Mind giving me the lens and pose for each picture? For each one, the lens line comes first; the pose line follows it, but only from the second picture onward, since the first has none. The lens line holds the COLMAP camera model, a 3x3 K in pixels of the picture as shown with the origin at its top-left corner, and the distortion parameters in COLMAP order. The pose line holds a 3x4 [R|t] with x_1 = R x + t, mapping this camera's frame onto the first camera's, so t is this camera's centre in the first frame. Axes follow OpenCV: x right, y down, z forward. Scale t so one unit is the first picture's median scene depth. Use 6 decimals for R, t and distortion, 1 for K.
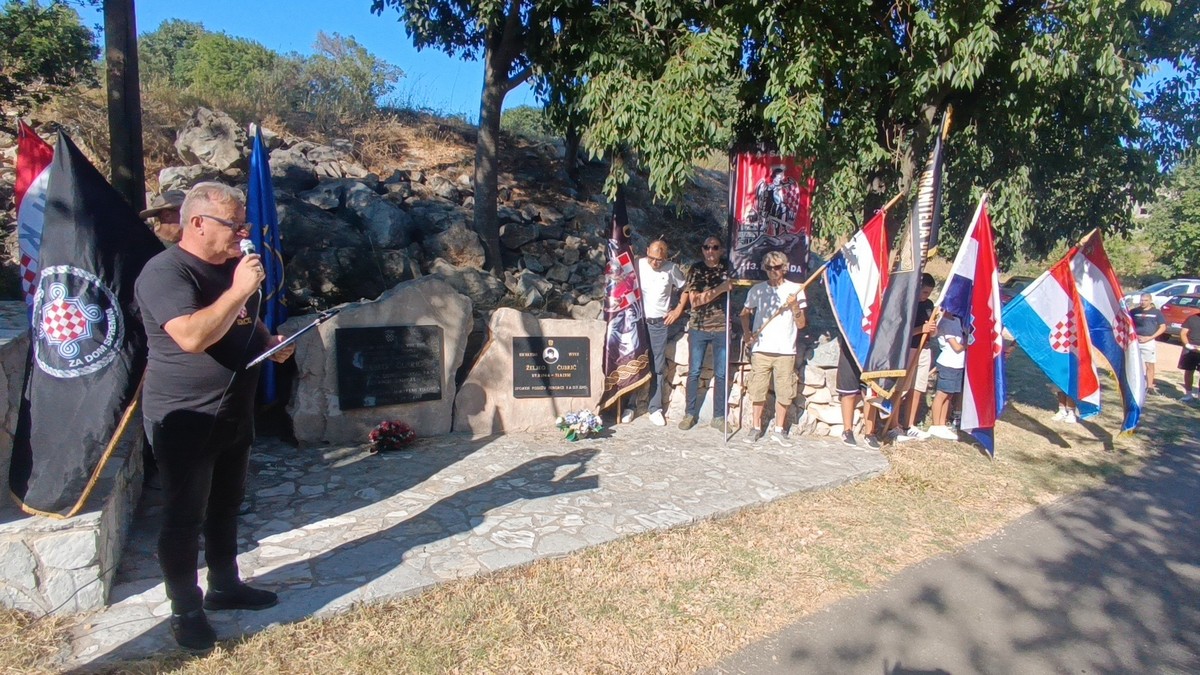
lens RADIAL K [[682.4, 0, 607.4], [0, 682.4, 344.1], [0, 0, 1]] dist [0.031929, -0.010566]
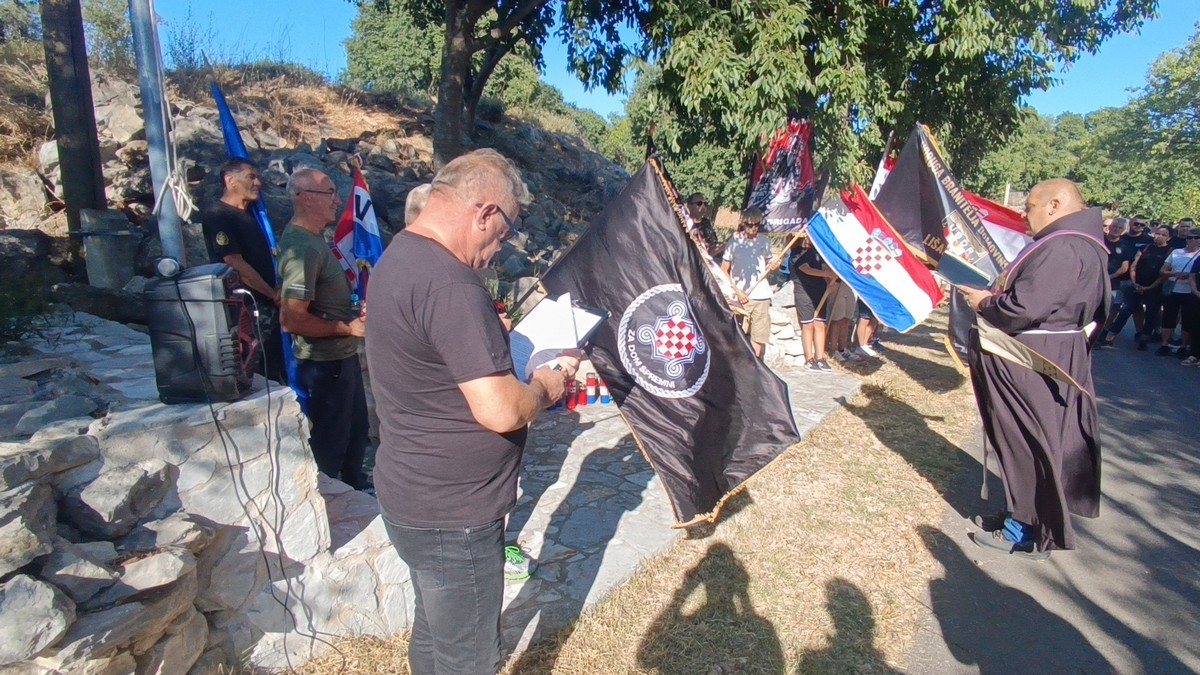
lens RADIAL K [[682.4, 0, 607.4], [0, 682.4, 344.1], [0, 0, 1]] dist [0.031929, -0.010566]
pose [[0.941746, -0.116397, 0.315541, -0.416445], [0.099975, 0.992677, 0.067798, -0.013892], [-0.321122, -0.032302, 0.946487, 0.031676]]
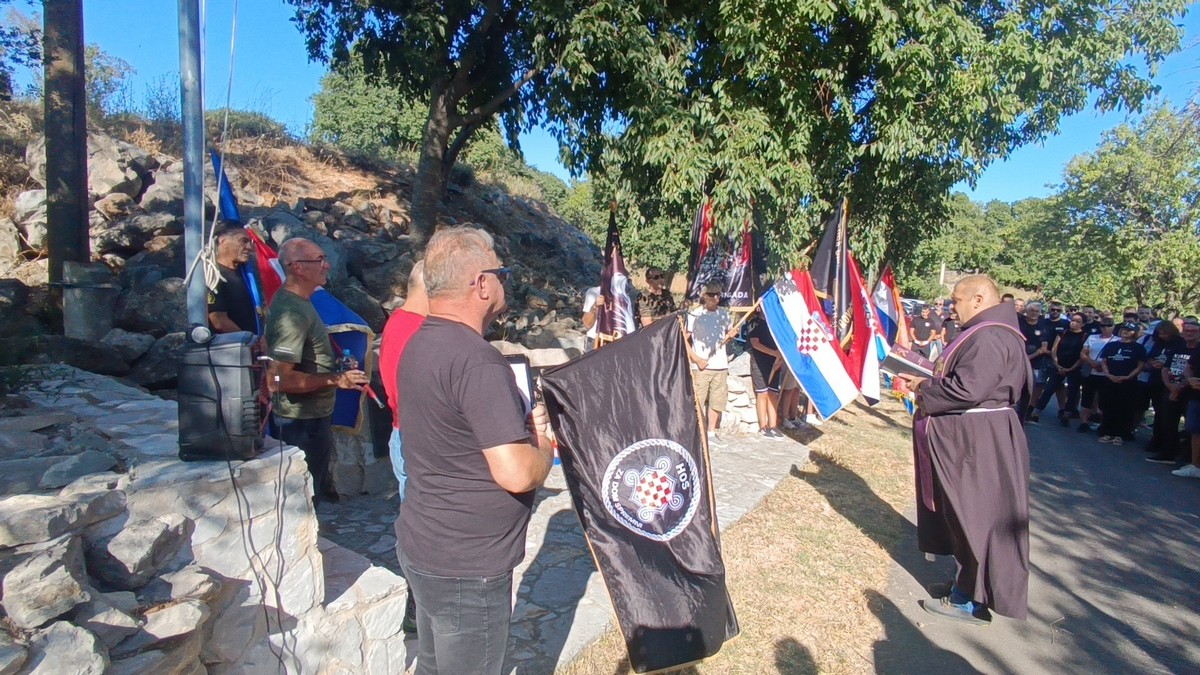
lens RADIAL K [[682.4, 0, 607.4], [0, 682.4, 344.1], [0, 0, 1]] dist [0.031929, -0.010566]
pose [[0.919977, -0.055235, 0.388061, -0.460267], [0.064860, 0.997825, -0.011737, -0.029599], [-0.386569, 0.035967, 0.921559, -0.010144]]
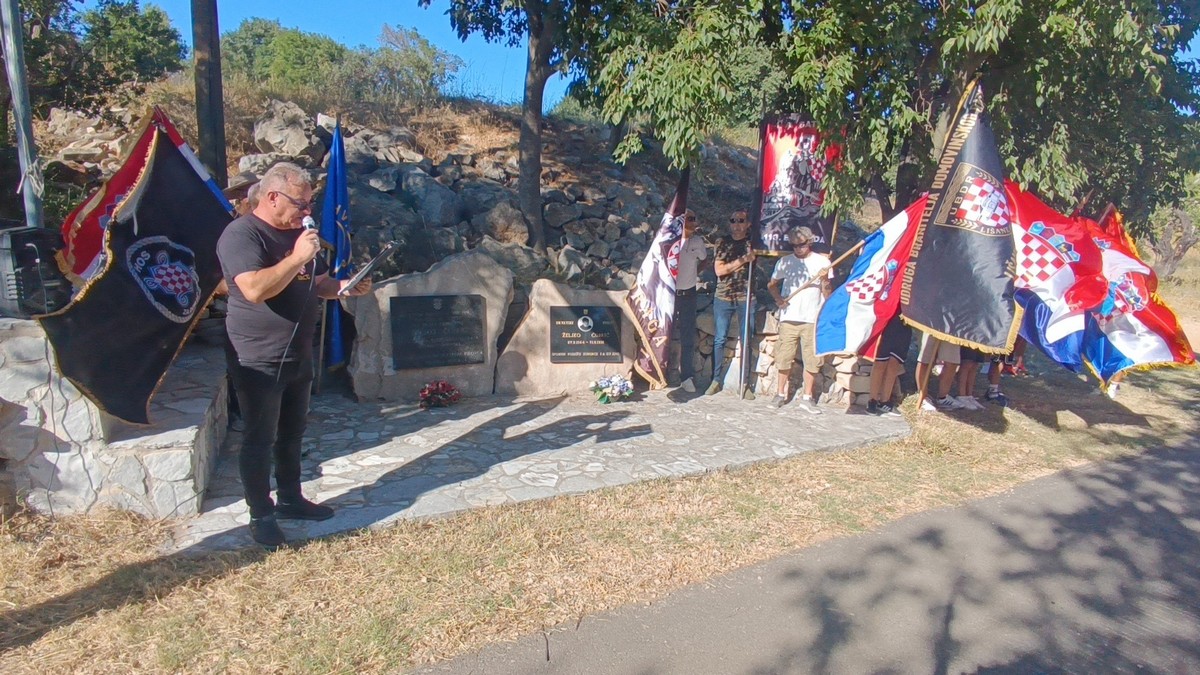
lens RADIAL K [[682.4, 0, 607.4], [0, 682.4, 344.1], [0, 0, 1]] dist [0.031929, -0.010566]
pose [[0.996075, 0.005364, -0.088347, 0.054434], [-0.003531, 0.999776, 0.020884, 0.030048], [0.088439, -0.020490, 0.995871, -0.077152]]
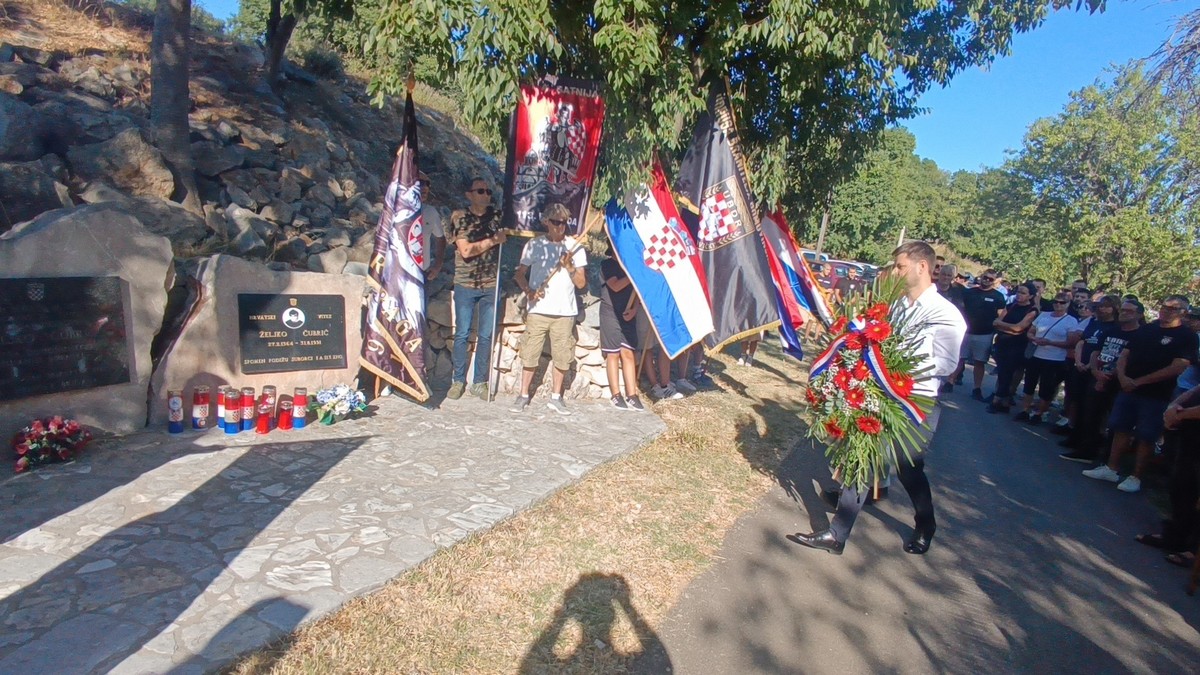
lens RADIAL K [[682.4, 0, 607.4], [0, 682.4, 344.1], [0, 0, 1]] dist [0.031929, -0.010566]
pose [[0.901327, -0.022885, 0.432535, -0.117507], [-0.007614, 0.997612, 0.068648, -0.012659], [-0.433073, -0.065168, 0.899000, 0.159174]]
